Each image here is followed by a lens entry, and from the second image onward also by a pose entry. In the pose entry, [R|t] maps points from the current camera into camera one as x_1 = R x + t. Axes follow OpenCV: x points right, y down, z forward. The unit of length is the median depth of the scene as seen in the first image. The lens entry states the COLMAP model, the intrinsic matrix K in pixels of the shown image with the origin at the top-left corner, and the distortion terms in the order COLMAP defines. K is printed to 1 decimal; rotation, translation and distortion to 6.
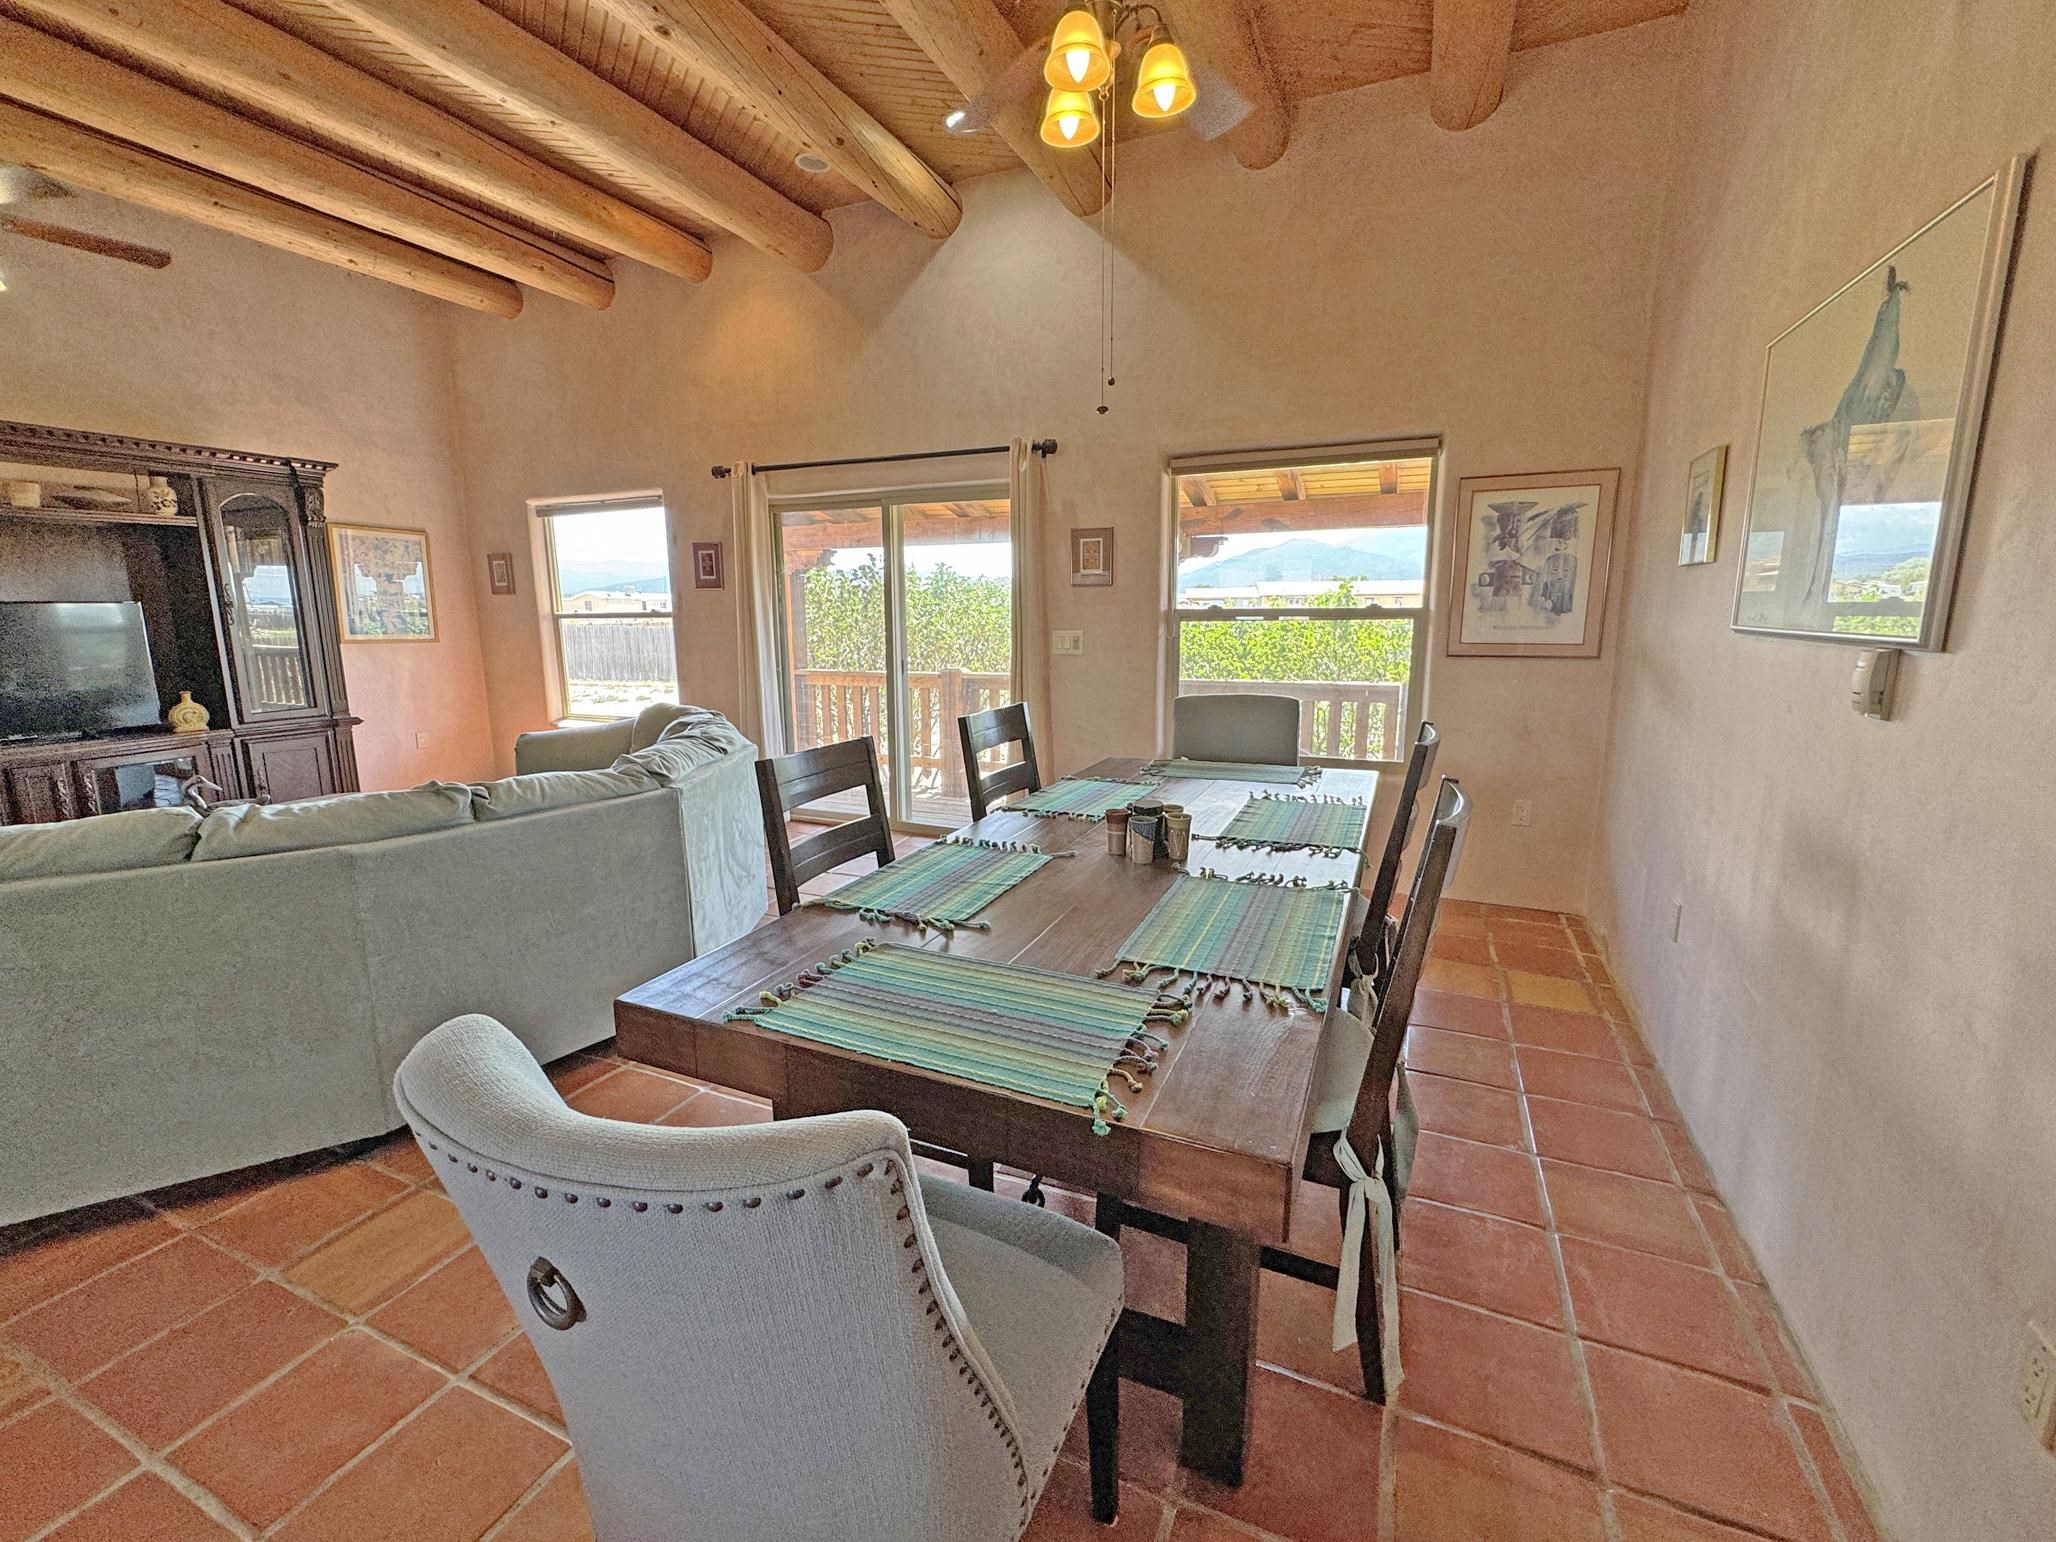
lens RADIAL K [[888.4, 0, 1015.9], [0, 888.4, 764.3], [0, 0, 1]] dist [0.002817, 0.000179]
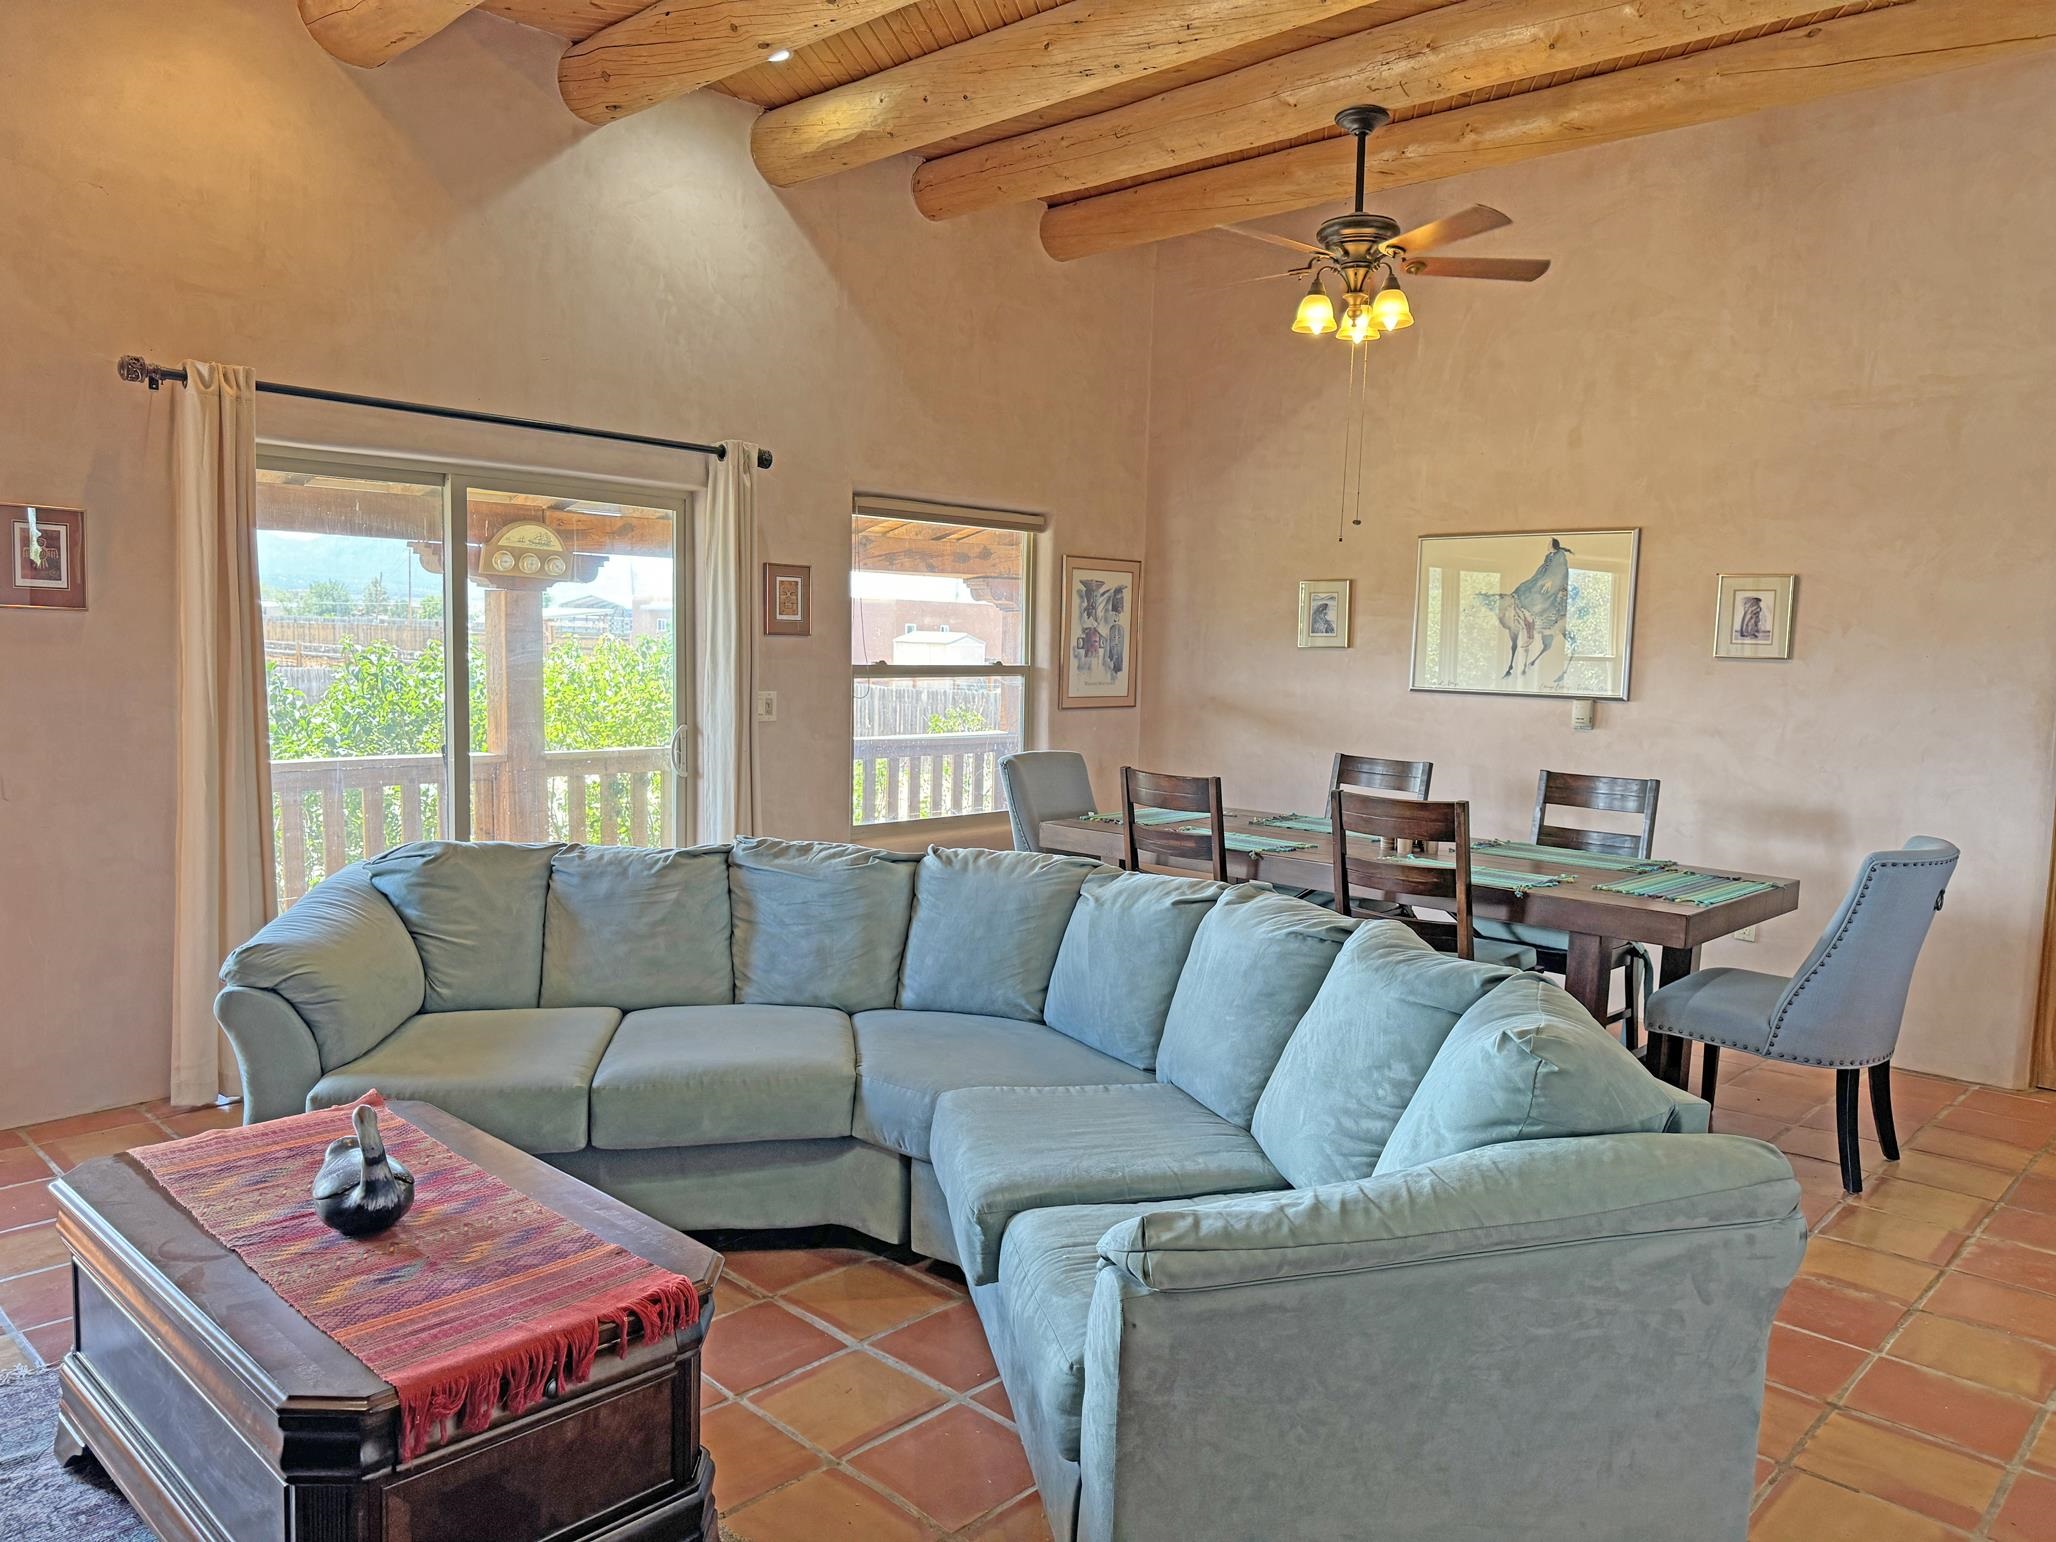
lens RADIAL K [[1461.2, 0, 1036.0], [0, 1461.2, 787.3], [0, 0, 1]] dist [0.022144, -0.039102]
pose [[0.319160, -0.083055, 0.944054, -1.117736], [0.134507, 0.990038, 0.041628, -0.092725], [-0.938107, 0.113696, 0.327152, 0.386906]]
